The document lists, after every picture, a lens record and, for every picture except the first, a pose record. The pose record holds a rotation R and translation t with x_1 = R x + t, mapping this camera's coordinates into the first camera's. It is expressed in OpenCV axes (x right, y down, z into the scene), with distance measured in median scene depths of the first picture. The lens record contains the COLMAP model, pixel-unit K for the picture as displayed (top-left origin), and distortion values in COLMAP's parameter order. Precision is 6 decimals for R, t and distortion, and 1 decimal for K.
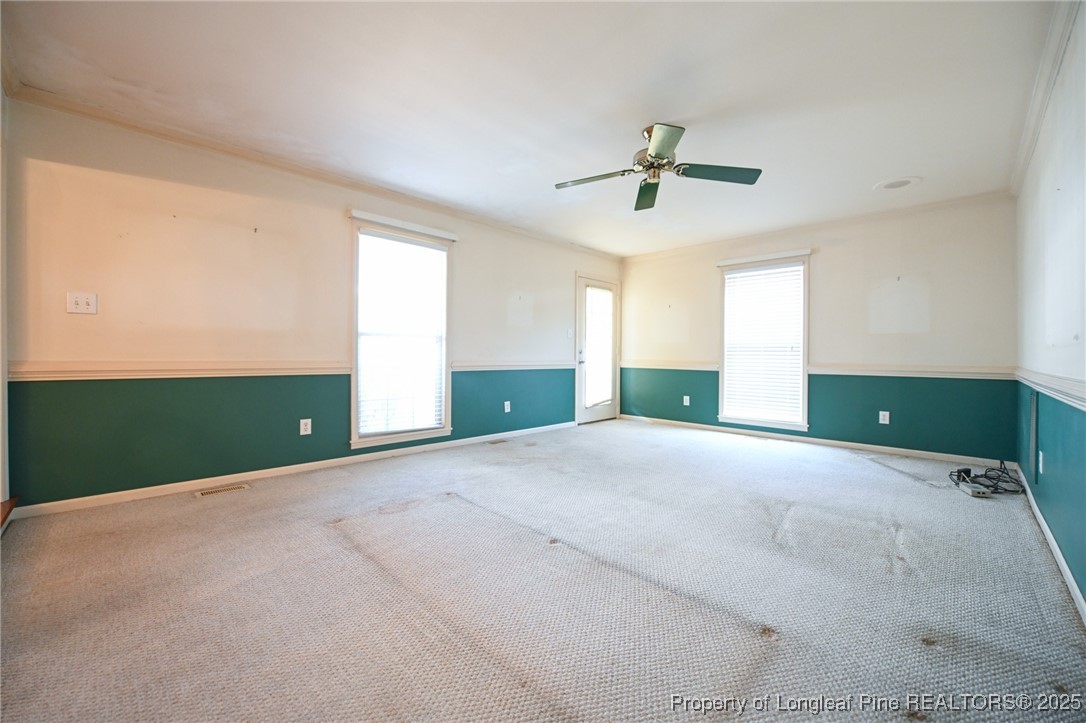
lens RADIAL K [[428.7, 0, 545.7], [0, 428.7, 354.4], [0, 0, 1]] dist [-0.009117, -0.000102]
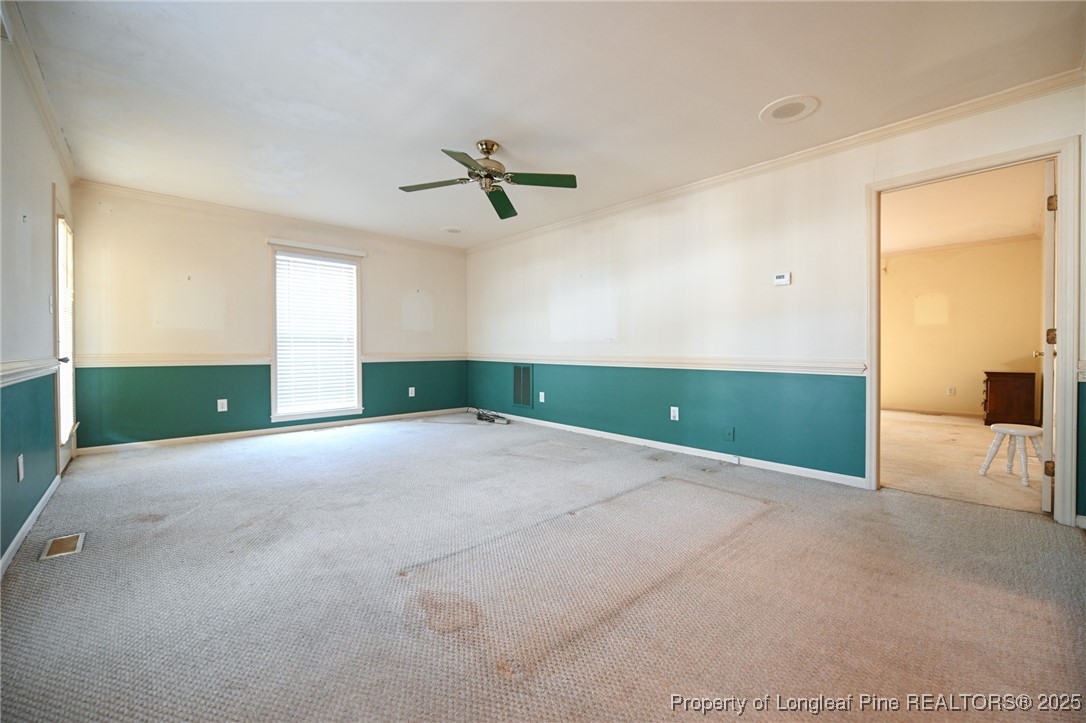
lens RADIAL K [[428.7, 0, 542.7], [0, 428.7, 360.3], [0, 0, 1]] dist [-0.009117, -0.000102]
pose [[0.047412, -0.035953, 0.998228, -0.729587], [-0.002763, 0.999343, 0.036125, -0.004232], [-0.998872, -0.004471, 0.047281, 0.684263]]
